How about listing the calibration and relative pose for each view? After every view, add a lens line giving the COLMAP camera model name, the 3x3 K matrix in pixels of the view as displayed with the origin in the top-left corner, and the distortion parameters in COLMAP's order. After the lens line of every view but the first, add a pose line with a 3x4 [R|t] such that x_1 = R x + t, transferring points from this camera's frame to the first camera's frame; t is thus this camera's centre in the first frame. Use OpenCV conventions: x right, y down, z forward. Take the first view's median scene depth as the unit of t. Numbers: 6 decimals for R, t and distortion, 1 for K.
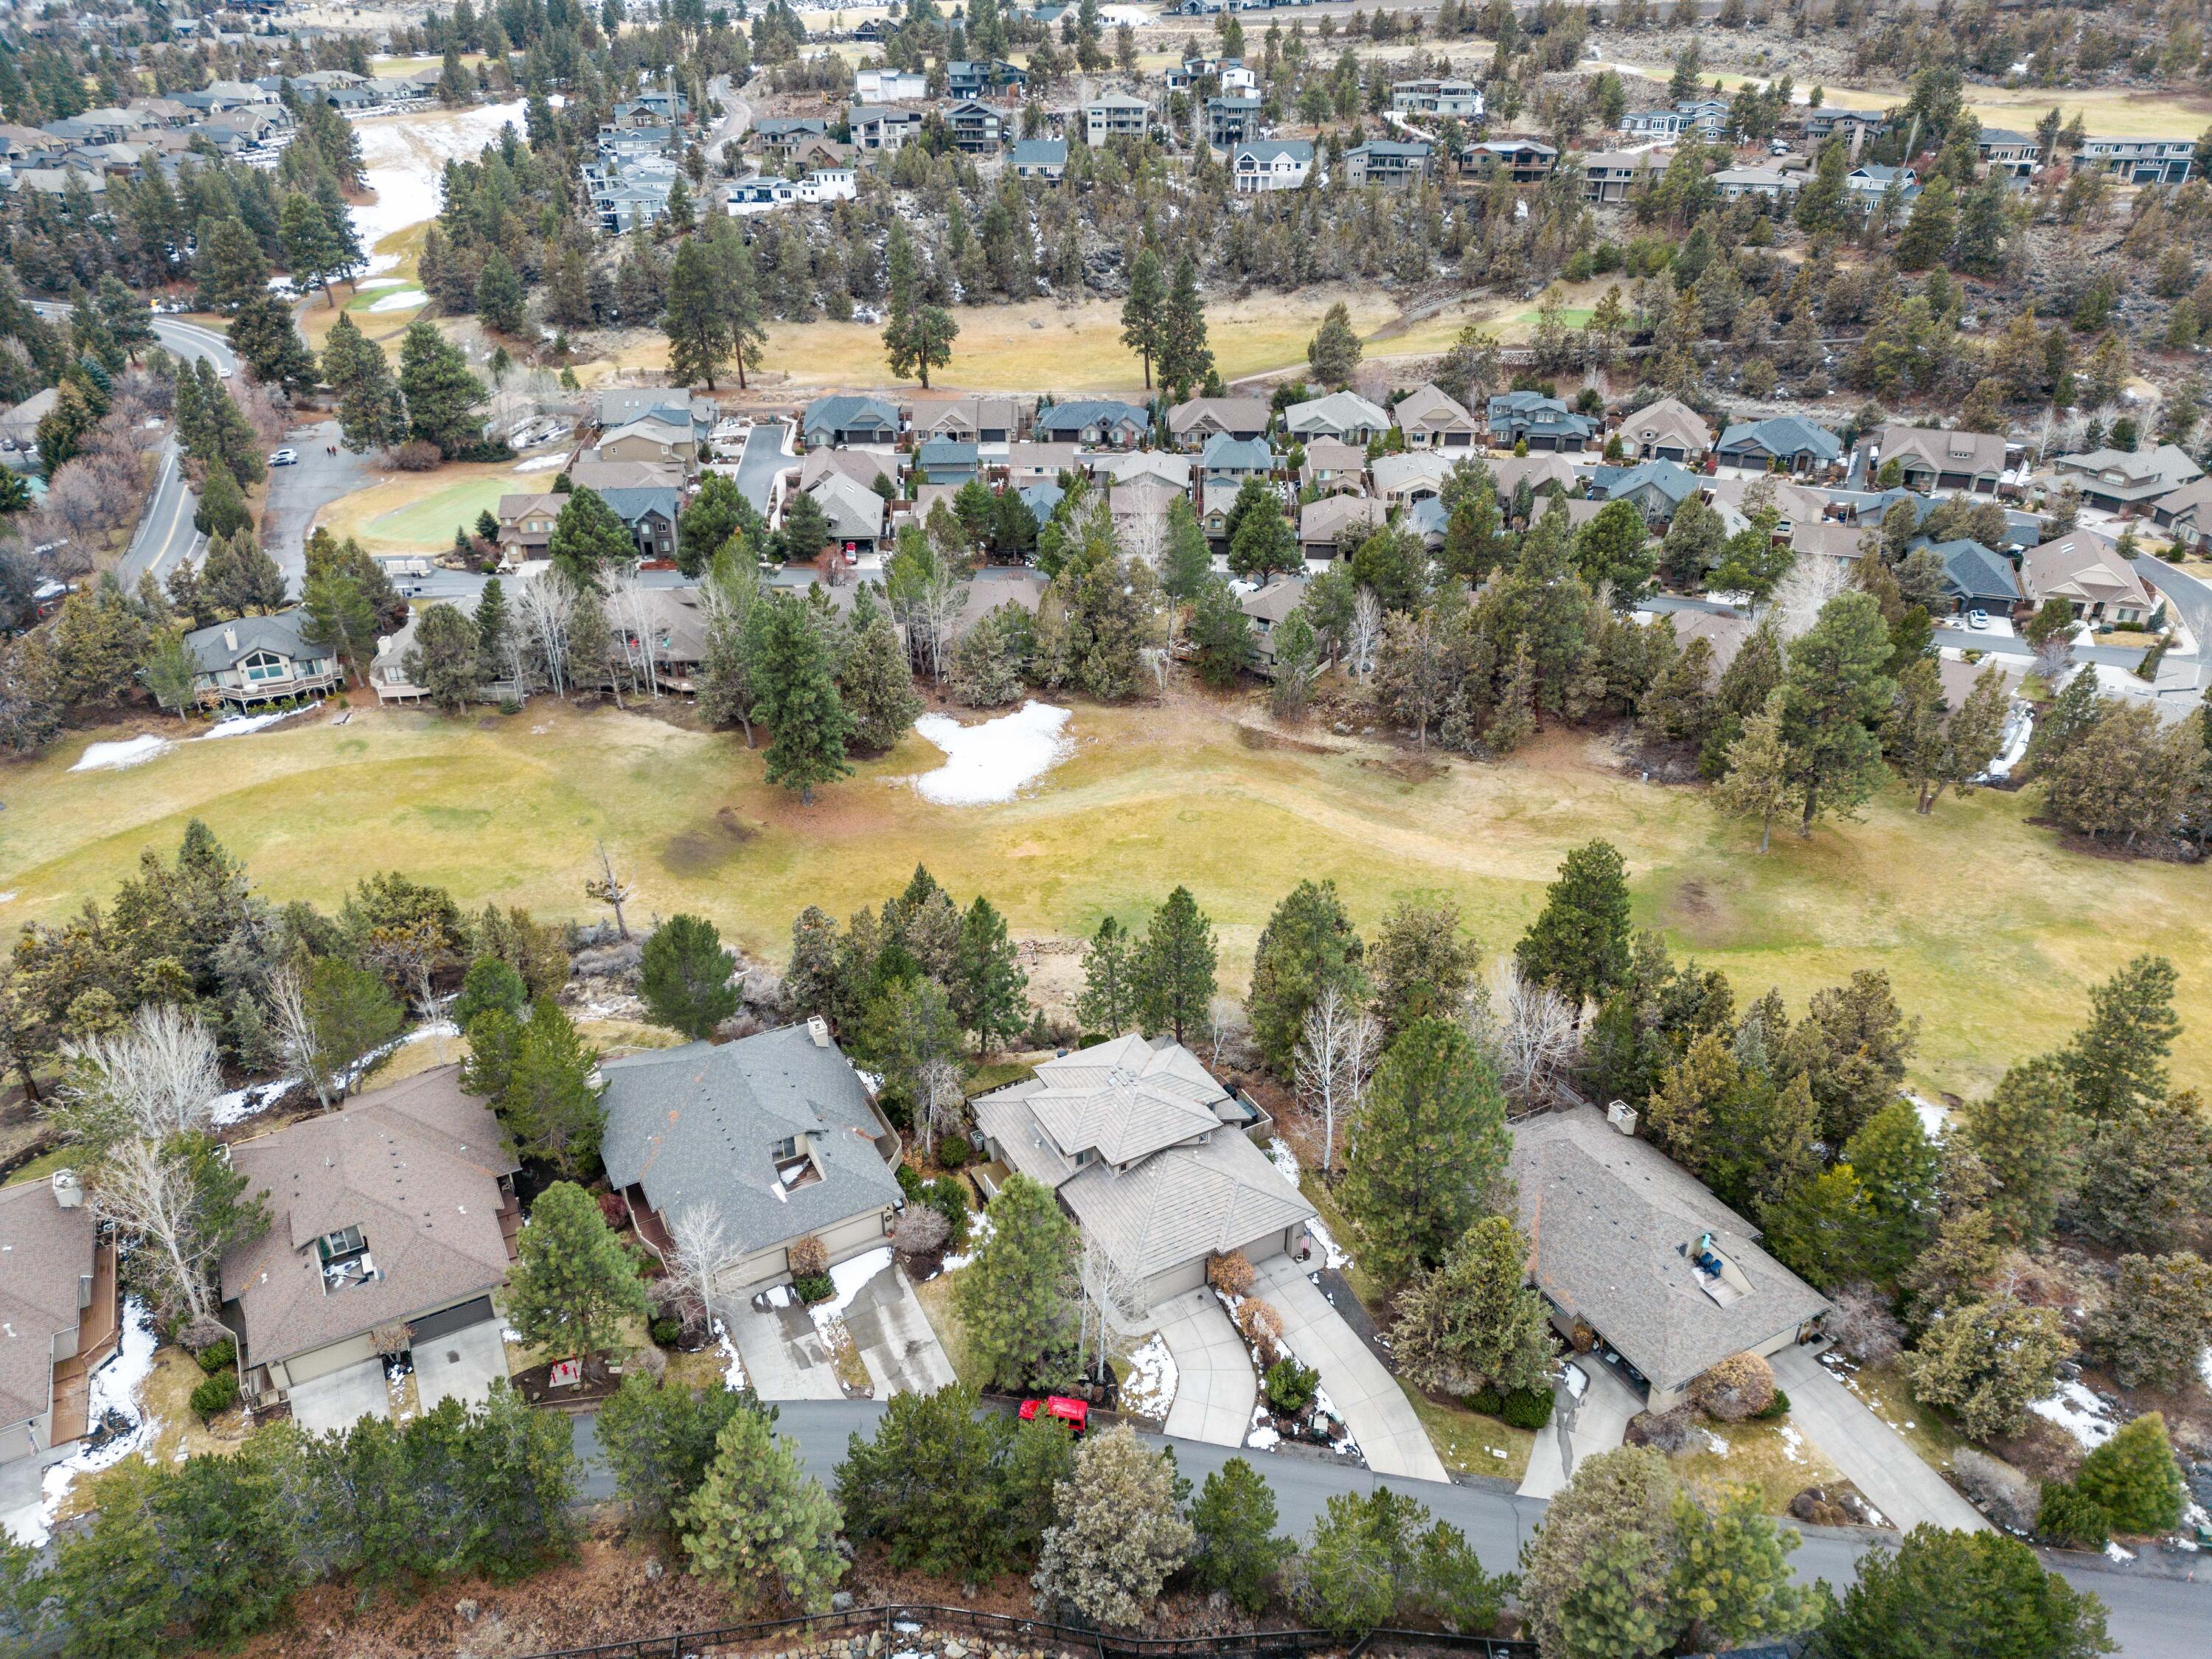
lens RADIAL K [[1565.6, 0, 1107.2], [0, 1565.6, 832.4], [0, 0, 1]] dist [0.051183, -0.037966]
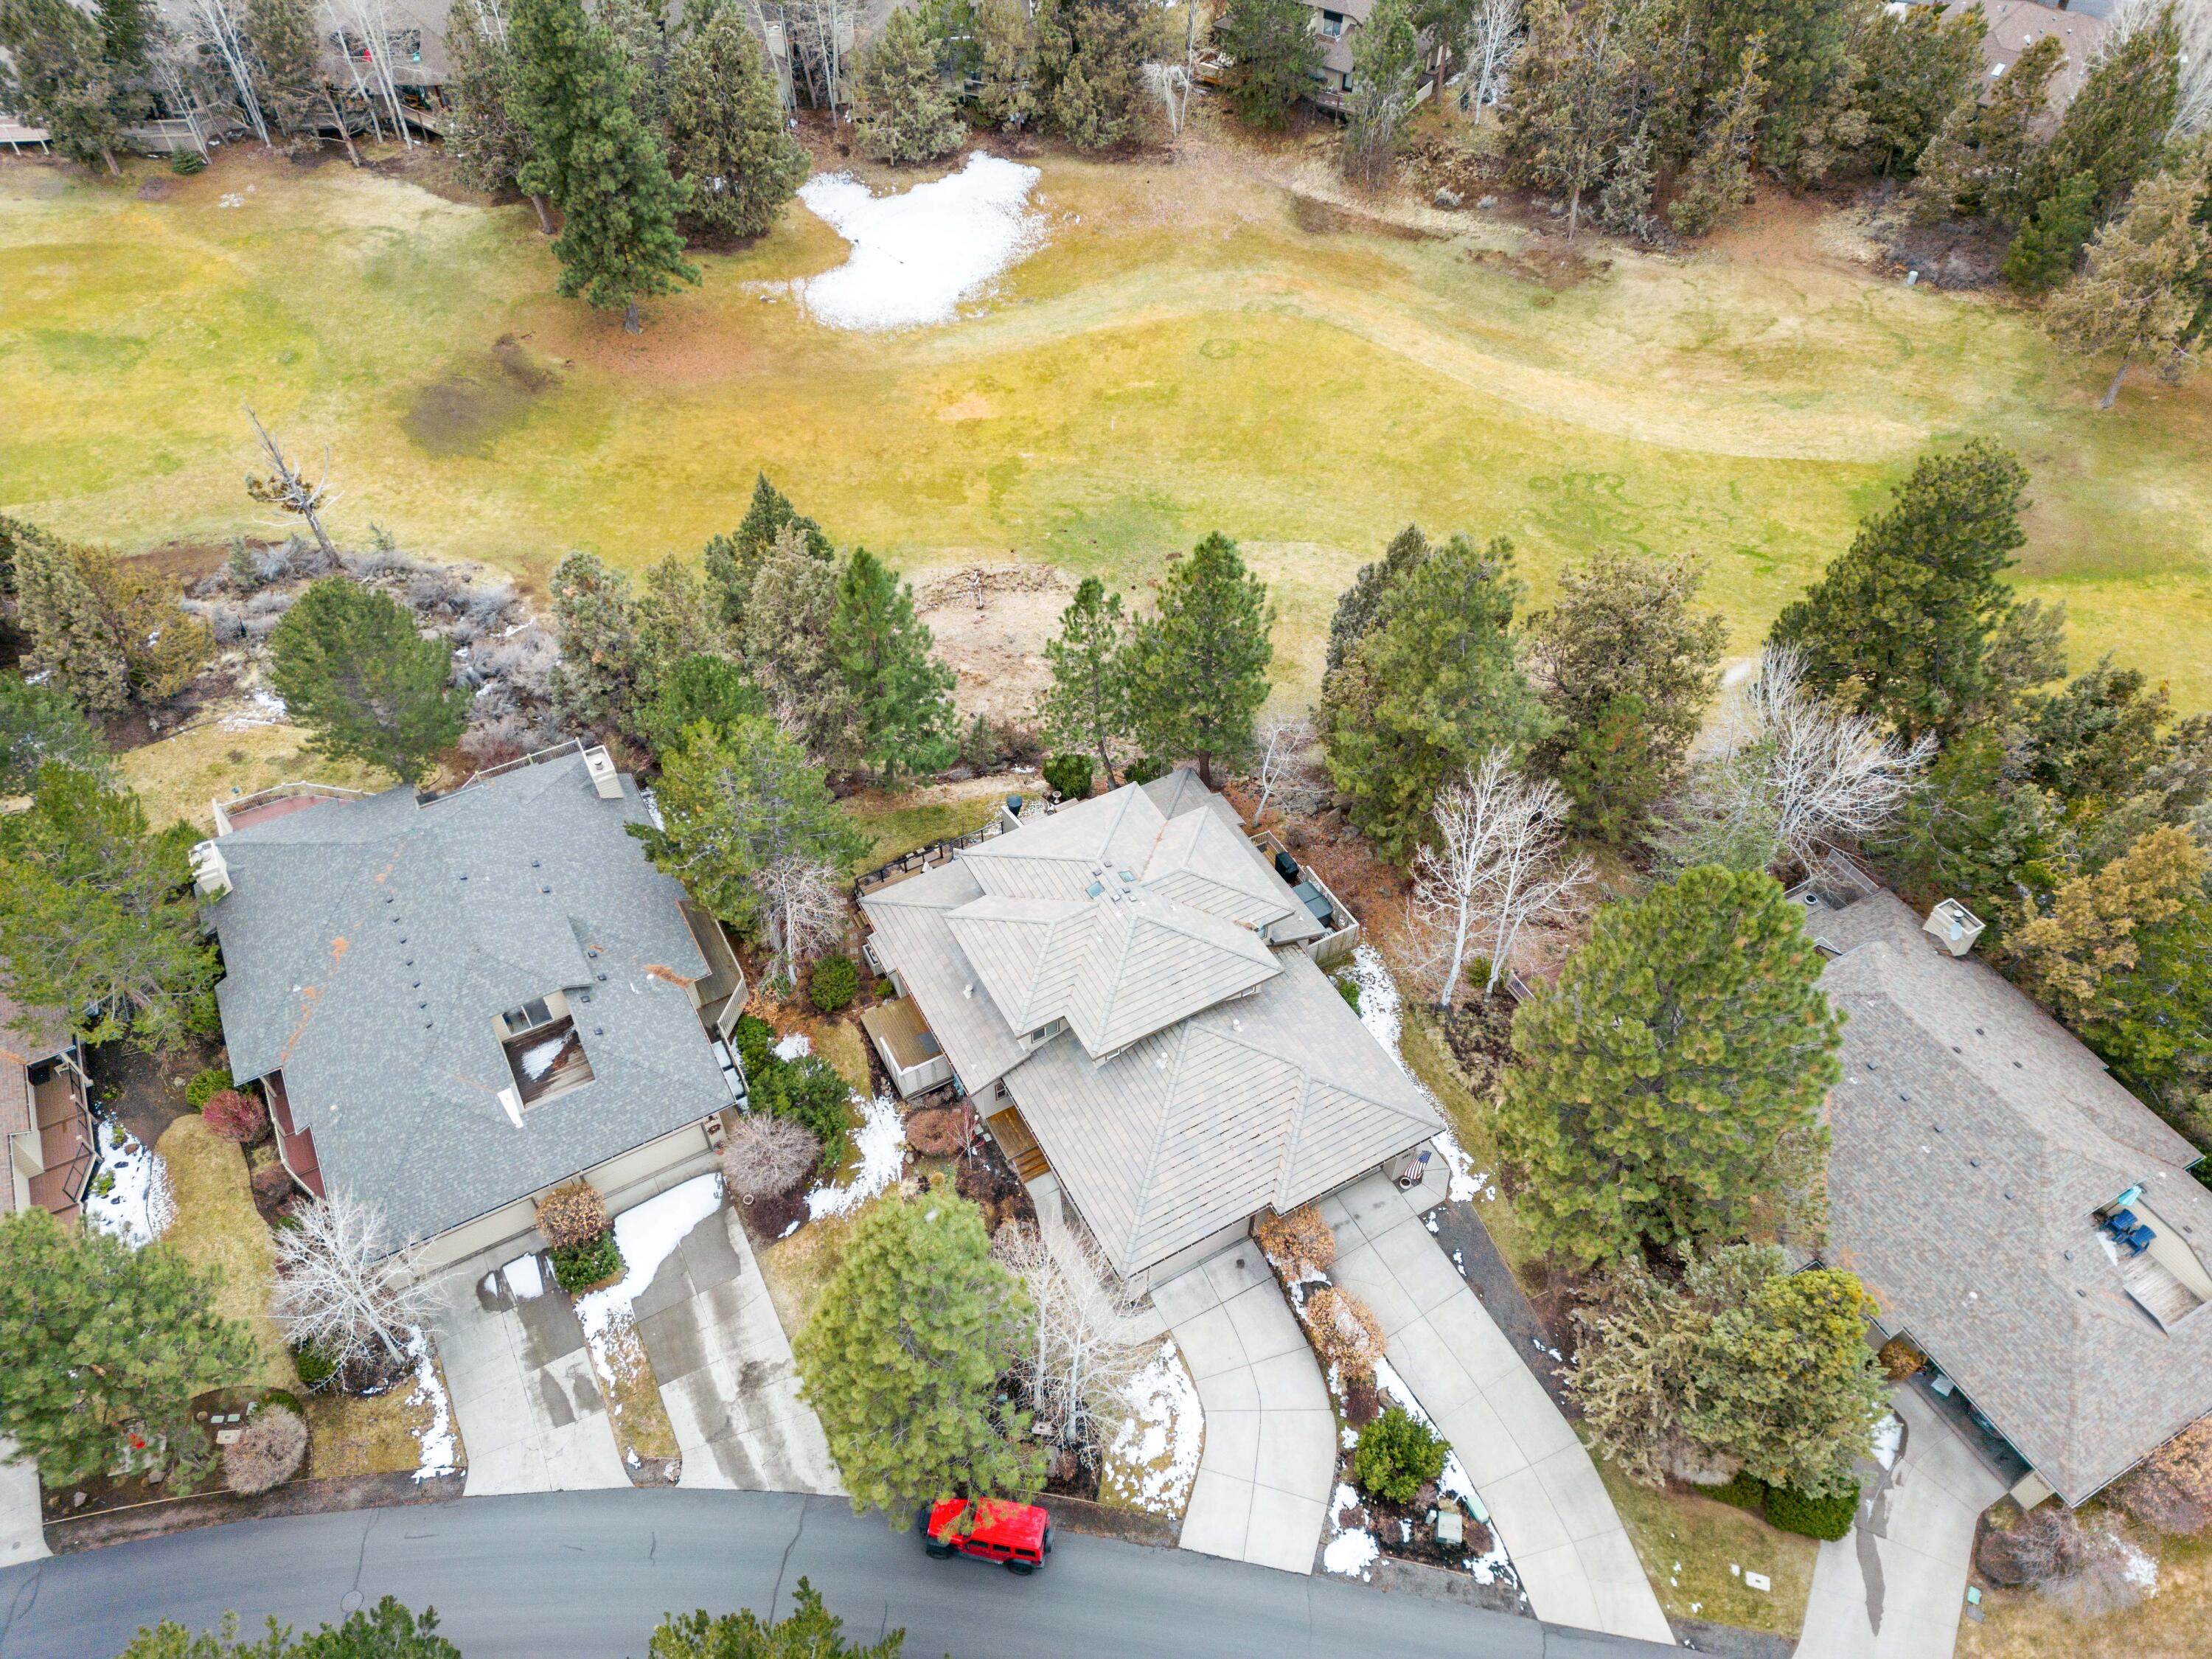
lens RADIAL K [[1565.6, 0, 1103.2], [0, 1565.6, 846.2], [0, 0, 1]] dist [0.051183, -0.037966]
pose [[0.999999, -0.001053, -0.001020, 0.006857], [0.001330, 0.943839, 0.330403, -0.044446], [0.000615, -0.330404, 0.943839, 0.430970]]
